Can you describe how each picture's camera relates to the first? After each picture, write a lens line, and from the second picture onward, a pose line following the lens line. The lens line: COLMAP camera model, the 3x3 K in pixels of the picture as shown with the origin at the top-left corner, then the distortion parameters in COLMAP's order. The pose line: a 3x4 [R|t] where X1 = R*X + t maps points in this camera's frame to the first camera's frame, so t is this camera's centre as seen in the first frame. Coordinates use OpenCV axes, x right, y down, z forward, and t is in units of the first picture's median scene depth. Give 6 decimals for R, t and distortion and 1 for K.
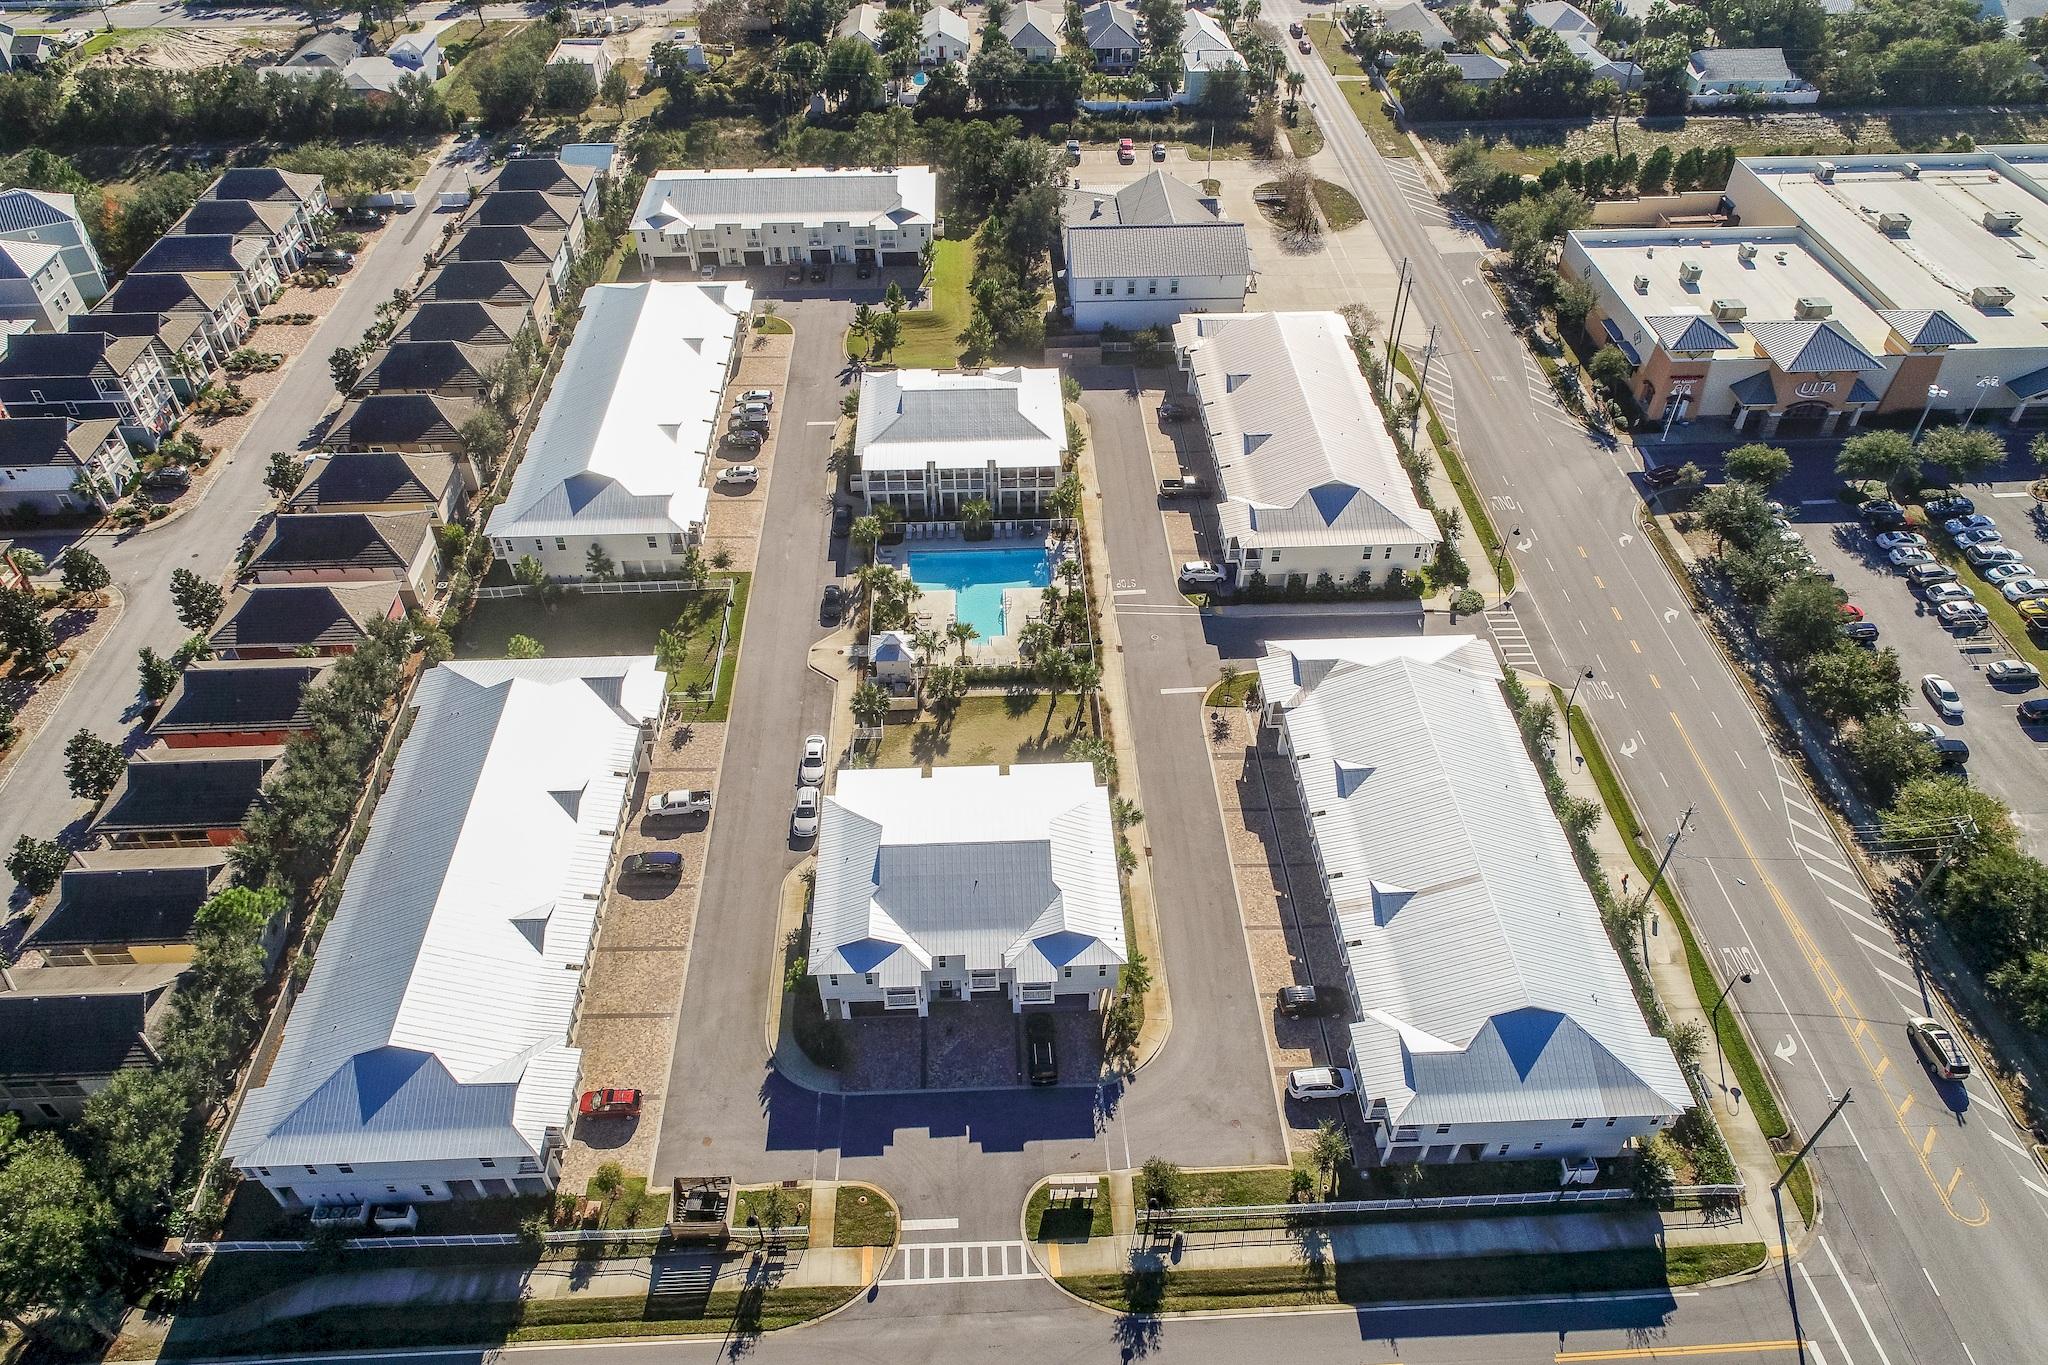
lens RADIAL K [[1378.8, 0, 1024.0], [0, 1378.8, 682.5], [0, 0, 1]] dist [-0.002288, 0.002264]
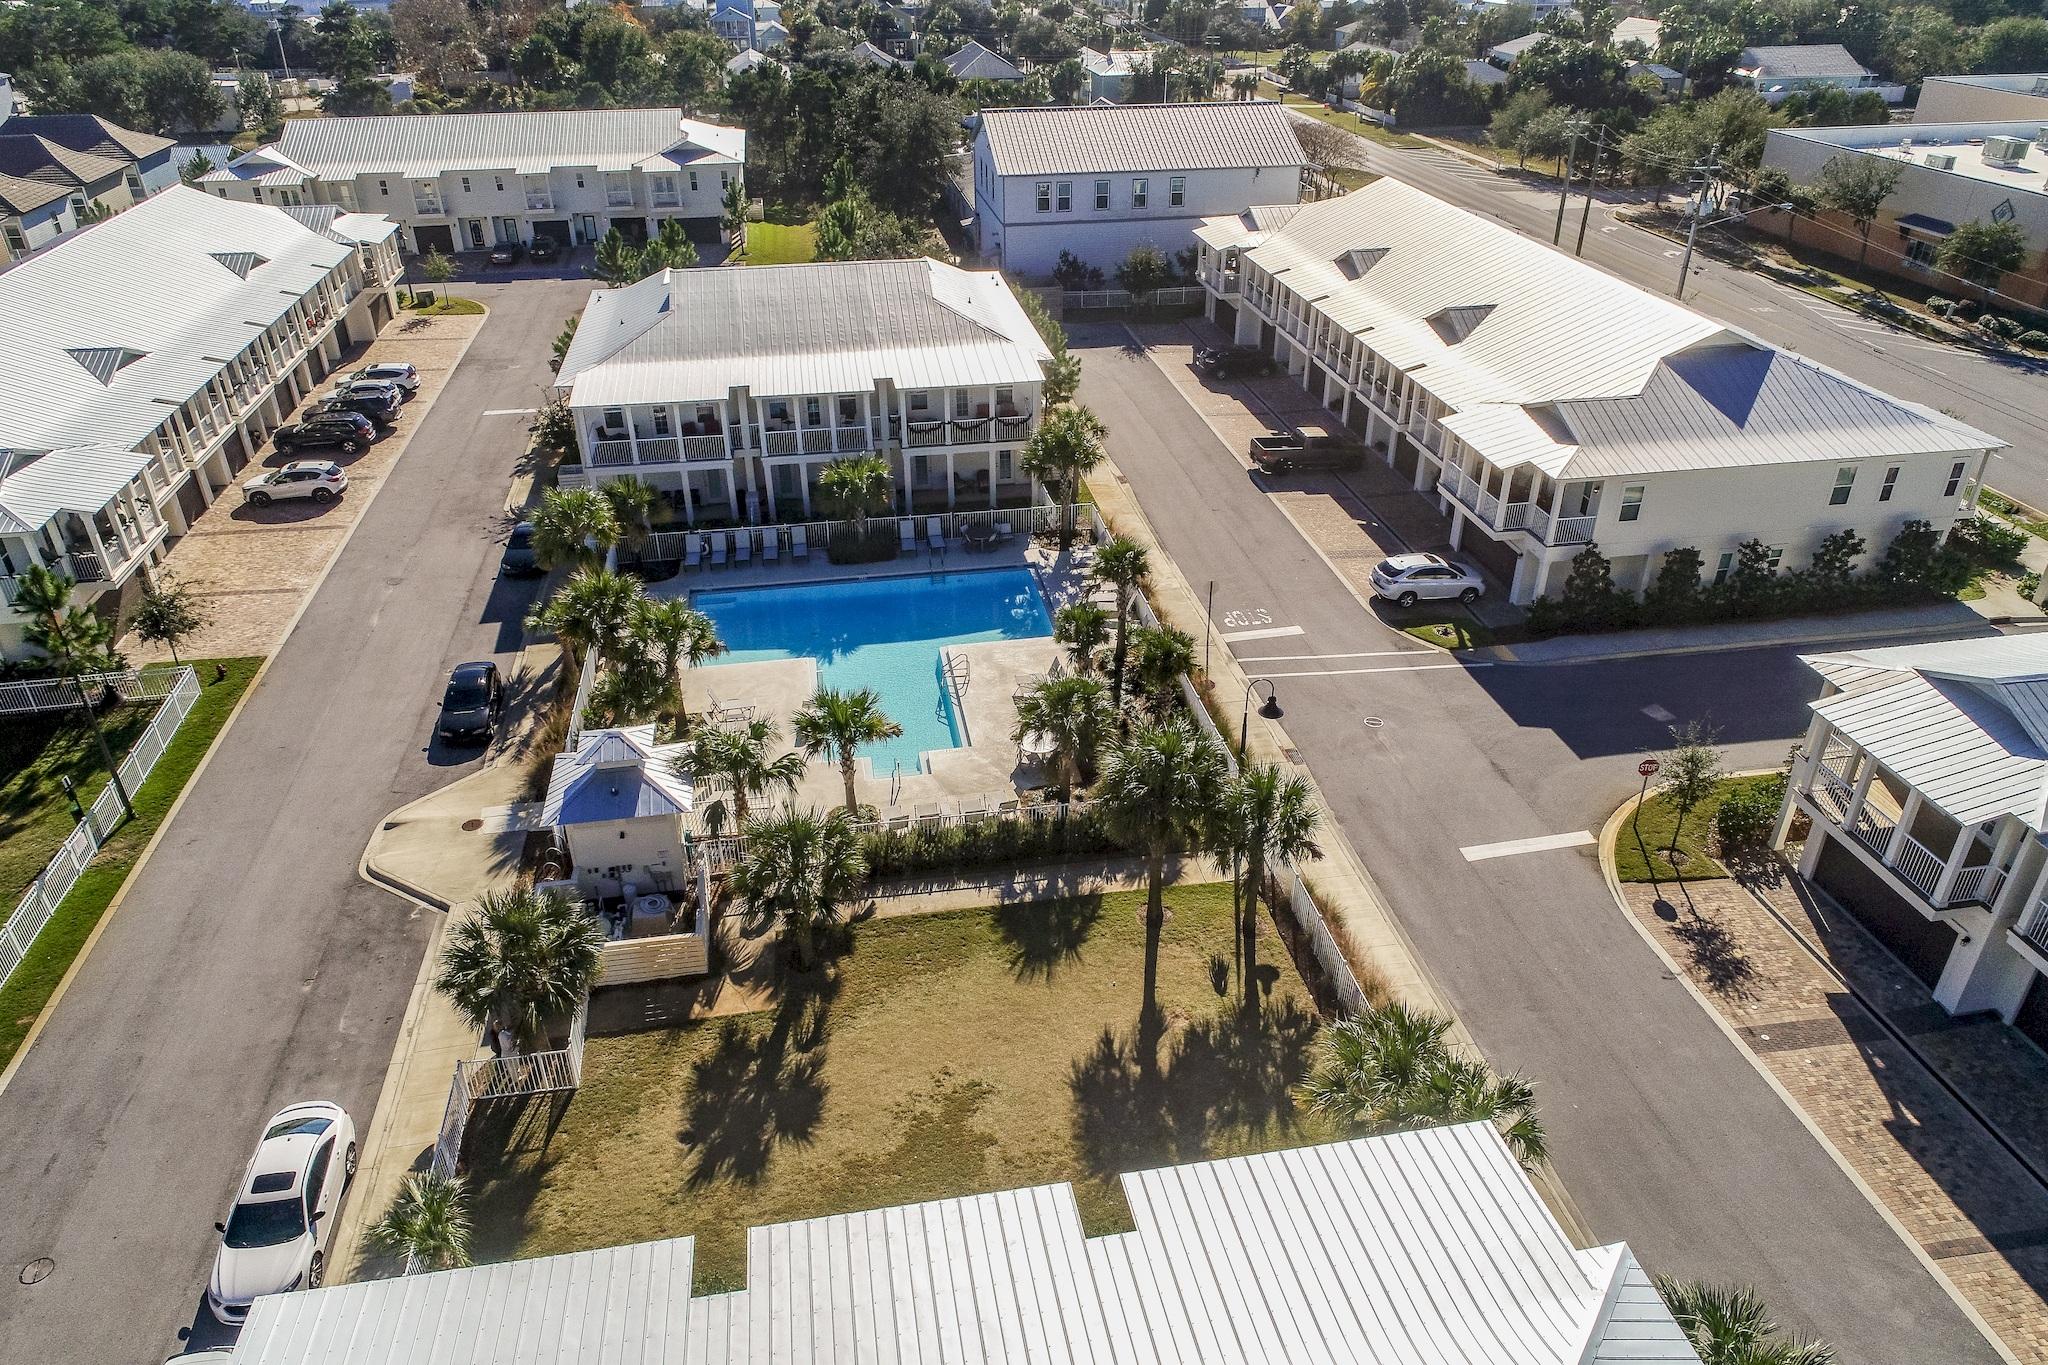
lens RADIAL K [[1378.8, 0, 1024.0], [0, 1378.8, 682.5], [0, 0, 1]] dist [-0.002288, 0.002264]
pose [[0.991747, -0.067439, 0.109039, -0.035131], [0.089047, 0.974196, -0.207393, 0.023714], [-0.092239, 0.215391, 0.972162, 0.637238]]
